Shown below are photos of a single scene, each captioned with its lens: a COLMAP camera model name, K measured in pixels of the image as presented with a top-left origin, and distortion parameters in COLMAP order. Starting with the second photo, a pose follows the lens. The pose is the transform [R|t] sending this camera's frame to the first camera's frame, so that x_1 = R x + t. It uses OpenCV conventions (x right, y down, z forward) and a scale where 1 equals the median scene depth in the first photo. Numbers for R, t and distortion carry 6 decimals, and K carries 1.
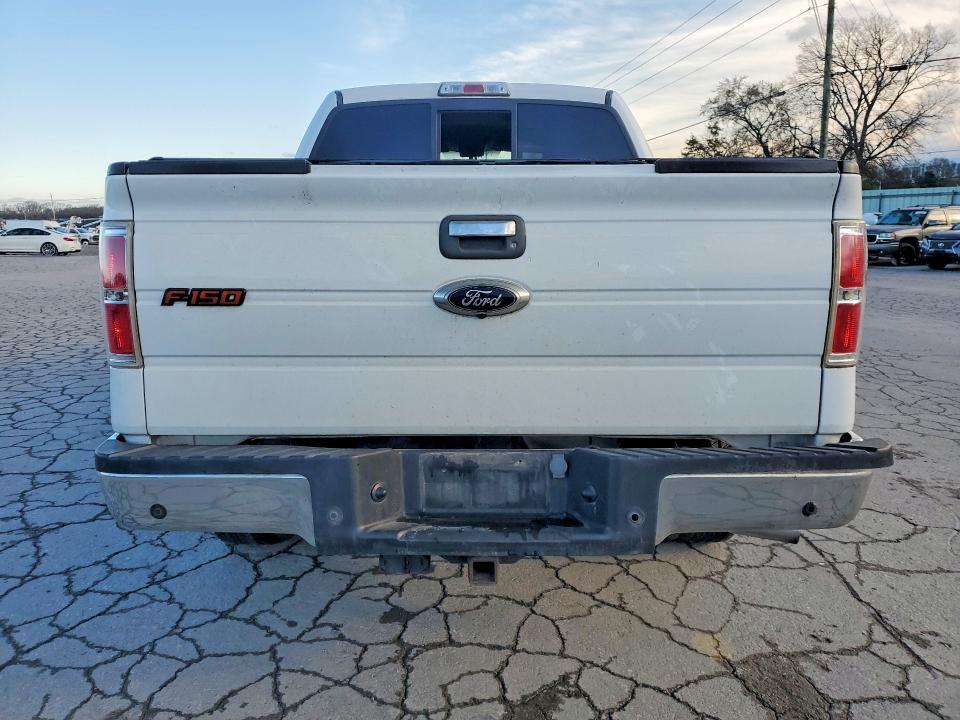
lens RADIAL K [[775.2, 0, 473.6], [0, 775.2, 363.5], [0, 0, 1]] dist [0.015071, 0.008326]
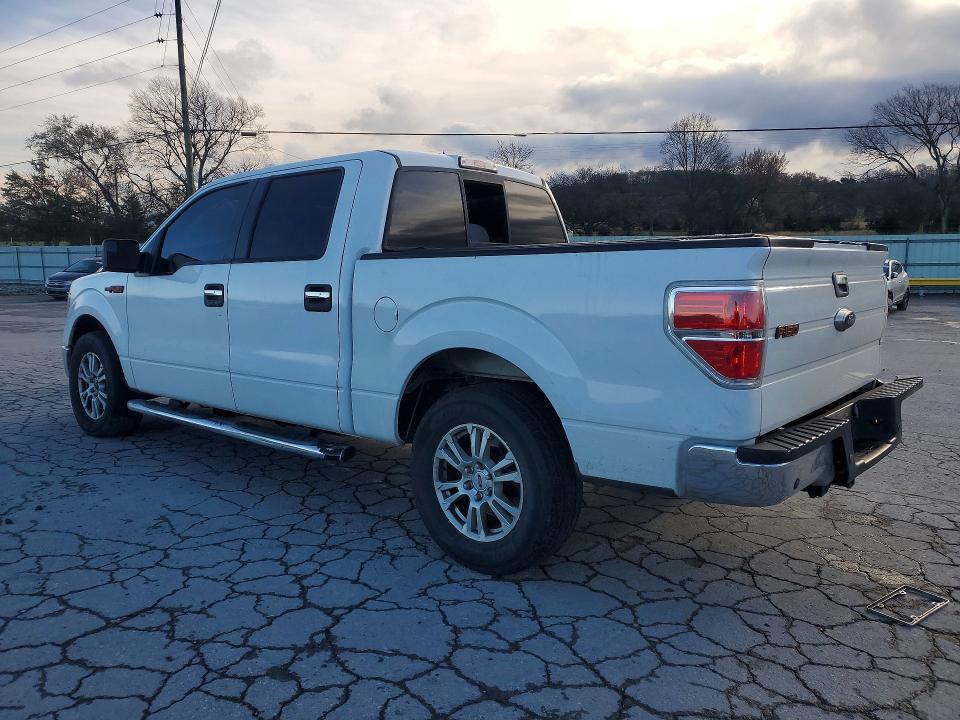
lens RADIAL K [[775.2, 0, 479.4], [0, 775.2, 358.9], [0, 0, 1]] dist [0.015071, 0.008326]
pose [[0.621292, -0.094671, 0.777839, -1.374780], [0.139501, 0.990180, 0.009089, -0.096438], [-0.771061, 0.102863, 0.628398, 0.394986]]
